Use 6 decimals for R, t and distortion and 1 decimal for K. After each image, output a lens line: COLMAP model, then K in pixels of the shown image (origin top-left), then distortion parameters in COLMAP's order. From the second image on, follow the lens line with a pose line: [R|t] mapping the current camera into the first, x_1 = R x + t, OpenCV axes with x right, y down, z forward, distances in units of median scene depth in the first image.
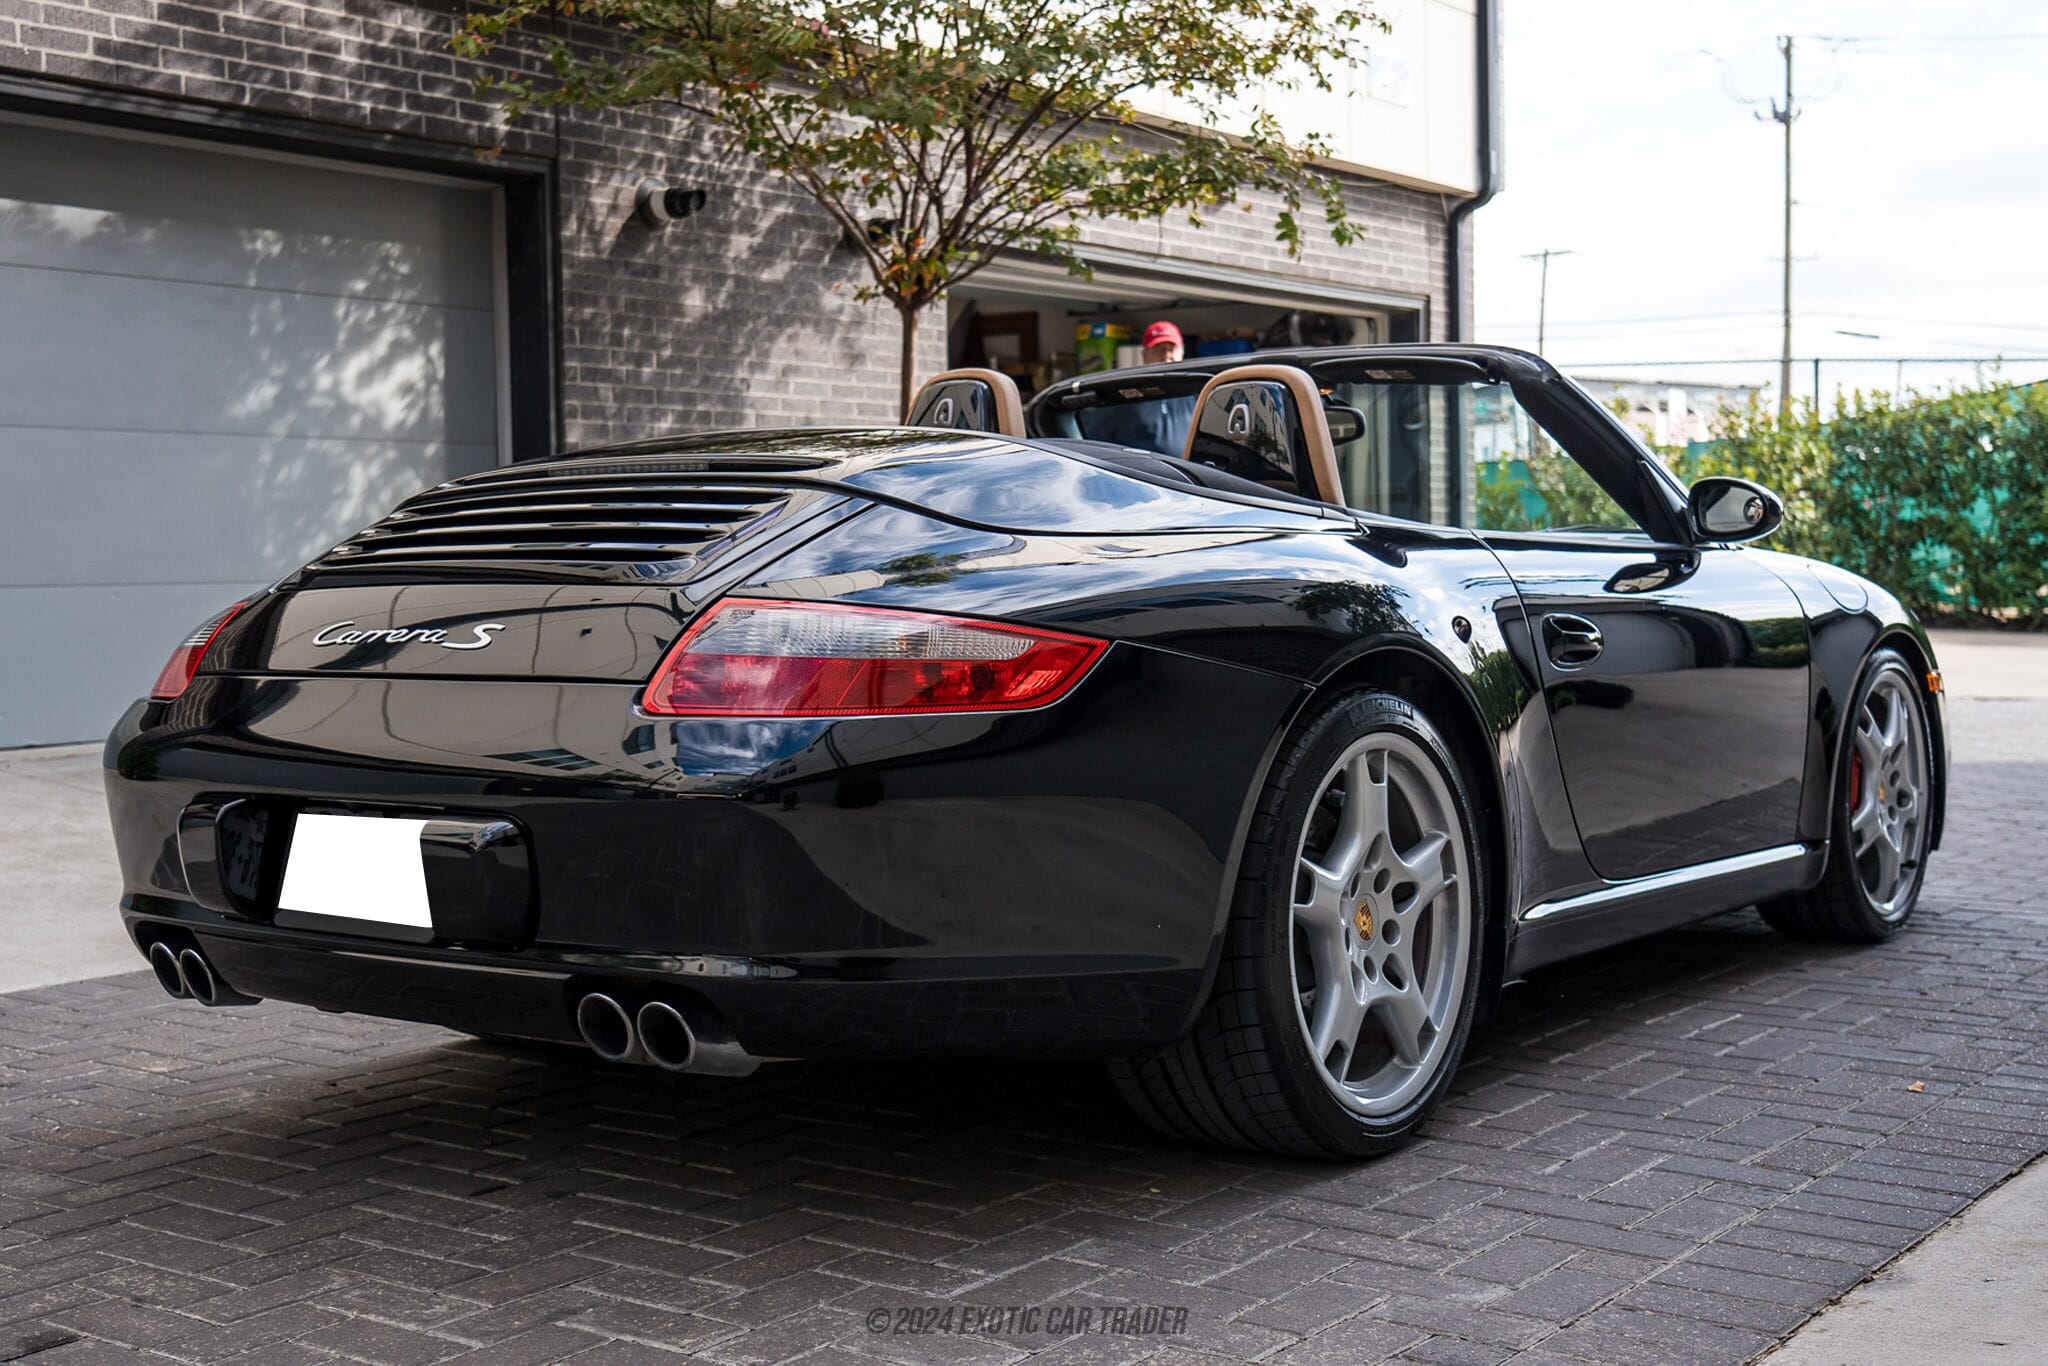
lens RADIAL K [[2428.0, 0, 1017.0], [0, 2428.0, 683.1], [0, 0, 1]] dist [-0.033095, 0.000000]
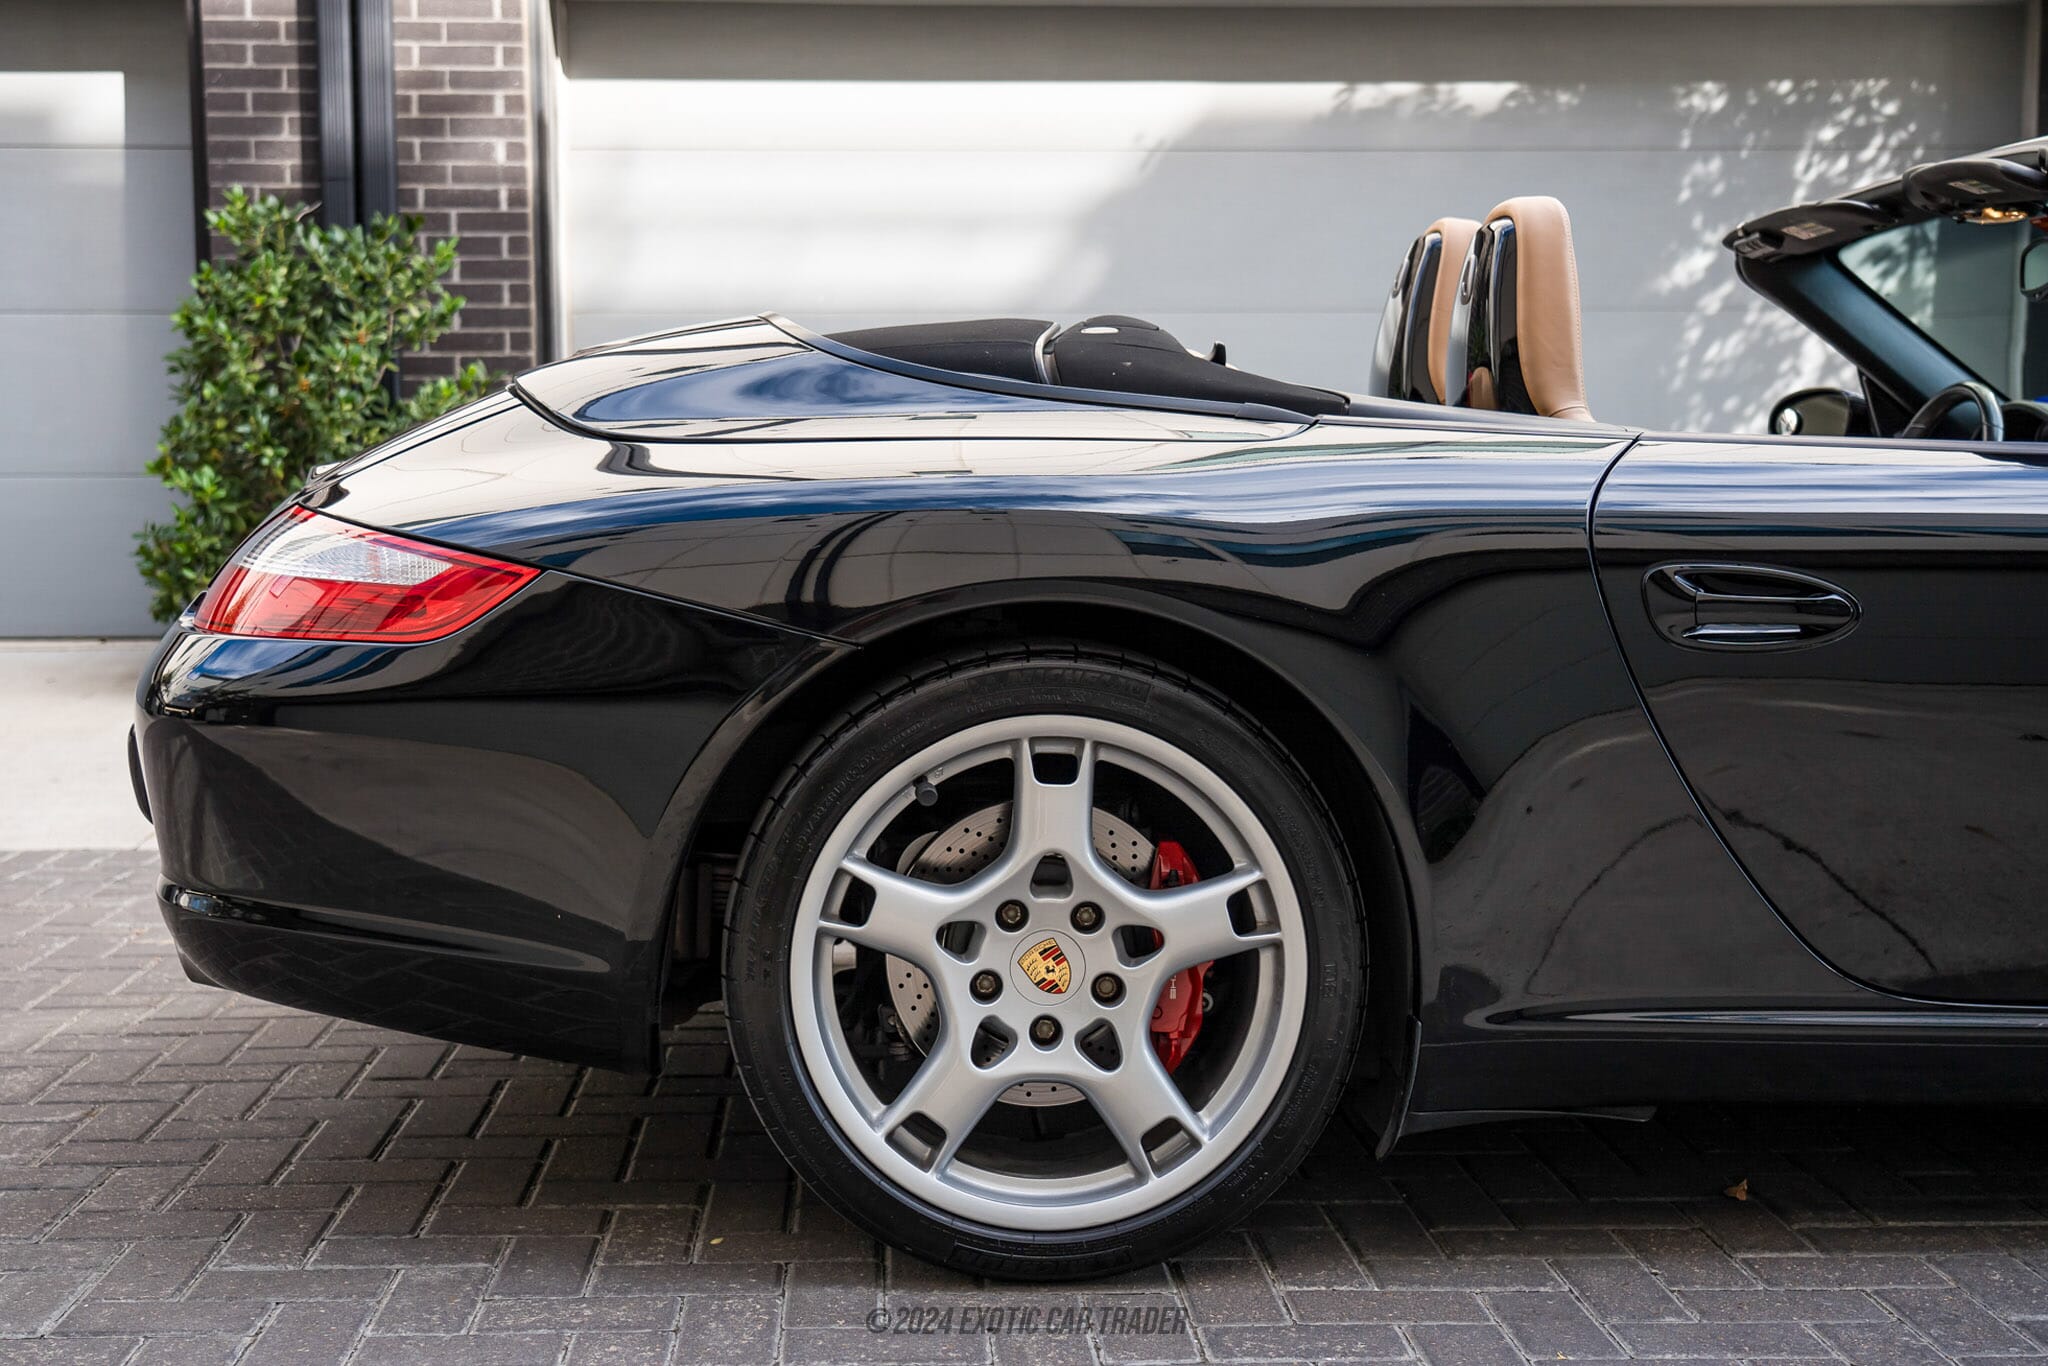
lens RADIAL K [[2490.6, 0, 1002.1], [0, 2490.6, 664.7], [0, 0, 1]] dist [0.035052, 0.000000]
pose [[0.625050, 0.074830, -0.776989, 0.268130], [-0.041878, 0.997176, 0.062346, -0.015232], [0.779460, -0.006431, 0.626419, 0.191658]]
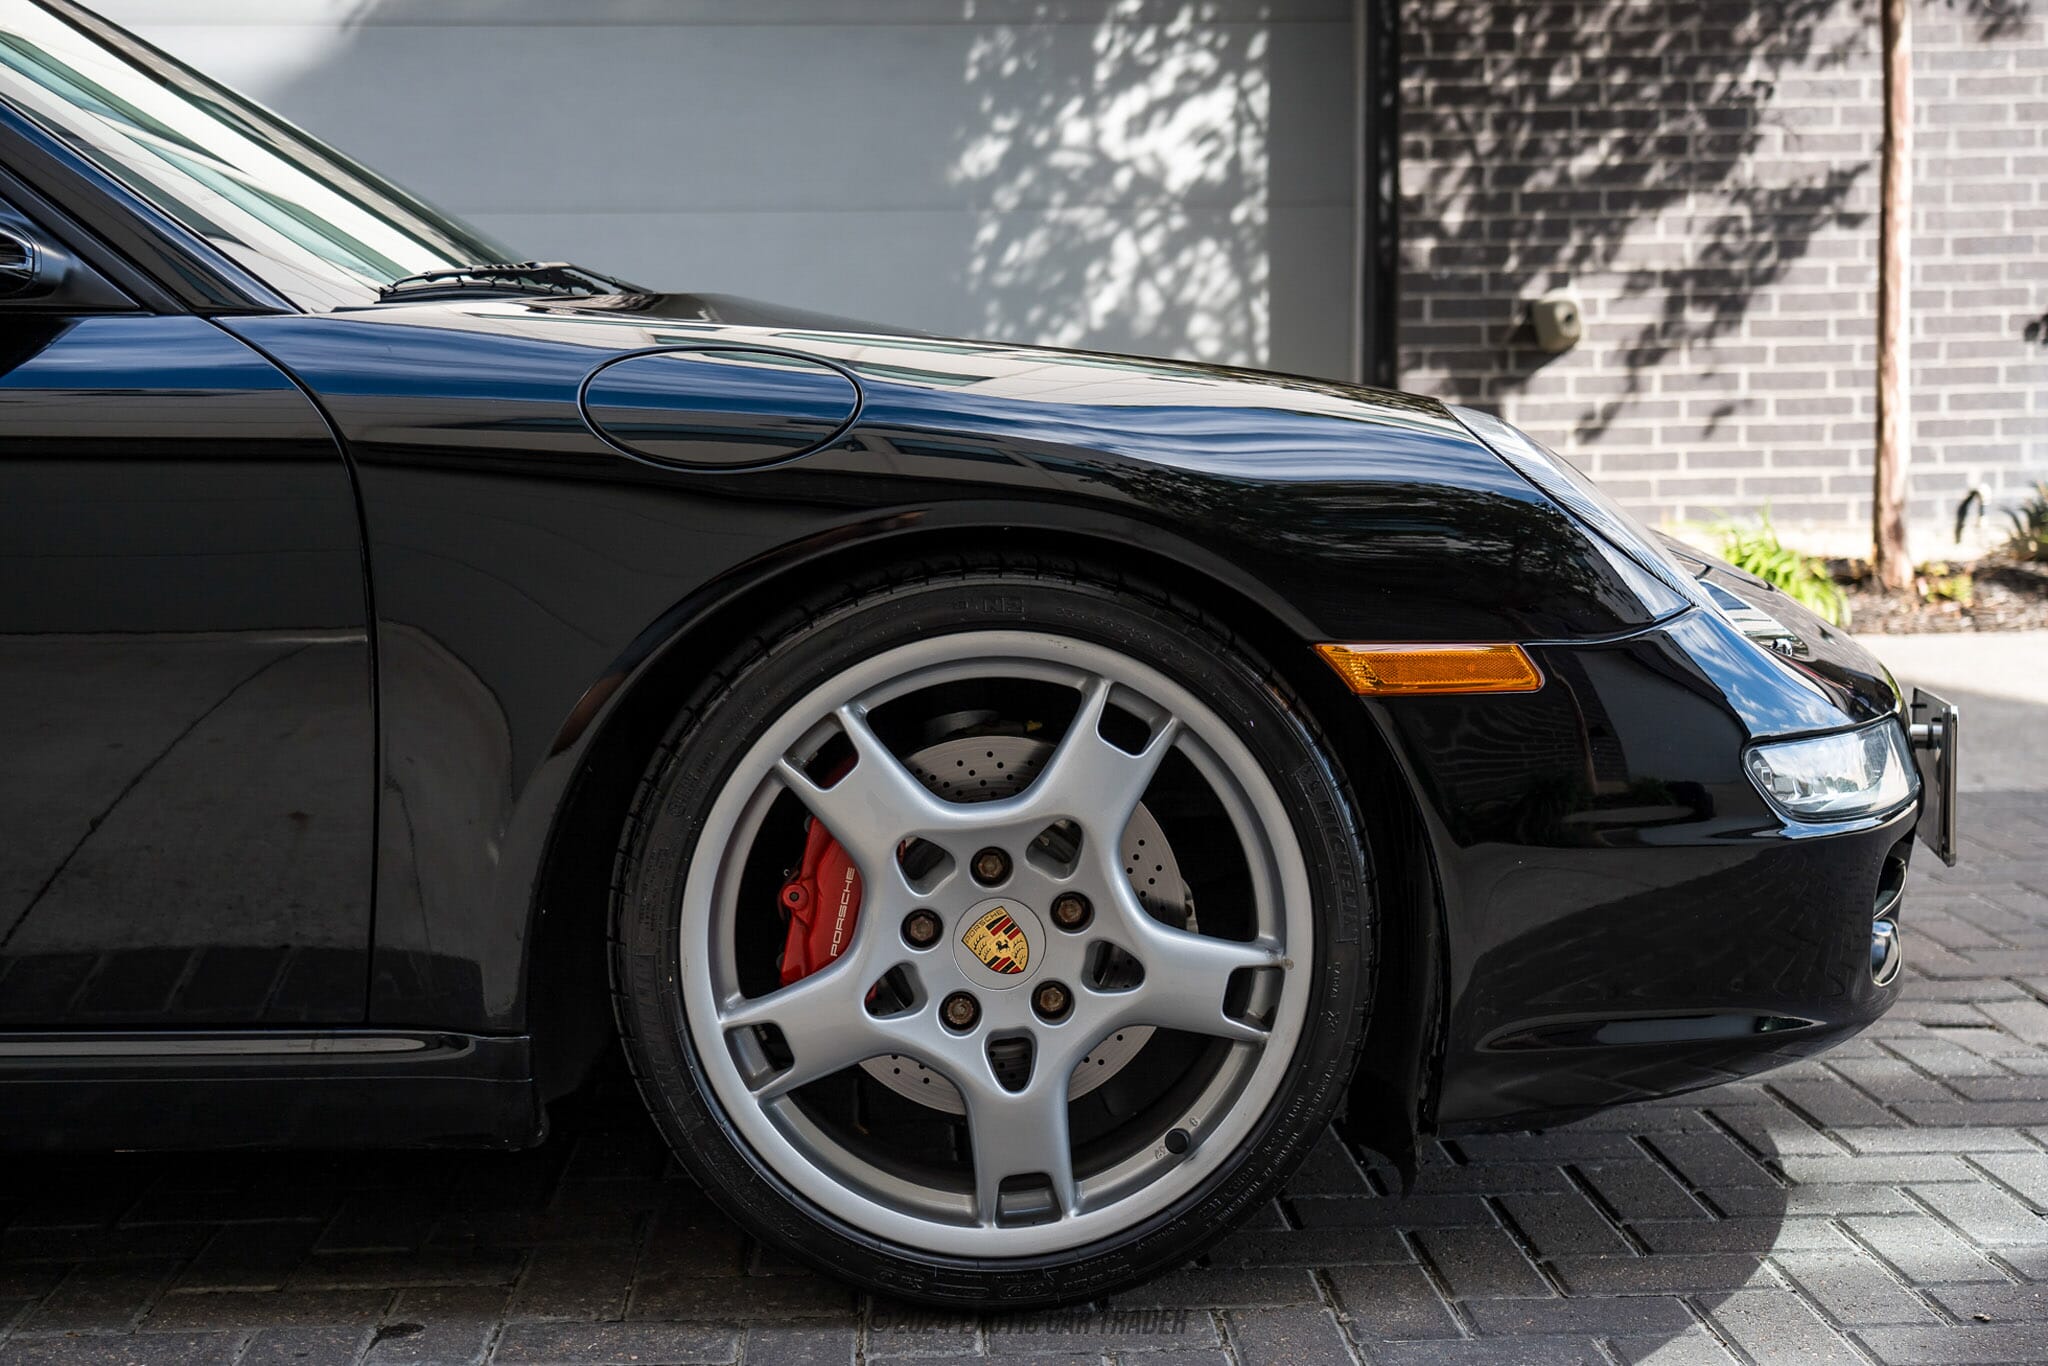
lens RADIAL K [[2688.1, 0, 1025.5], [0, 2688.1, 700.6], [0, 0, 1]] dist [0.058497, 0.000000]
pose [[0.642922, 0.091765, -0.760414, 0.391307], [-0.033332, 0.995209, 0.091917, -0.019939], [0.765206, -0.033750, 0.642901, 0.412153]]
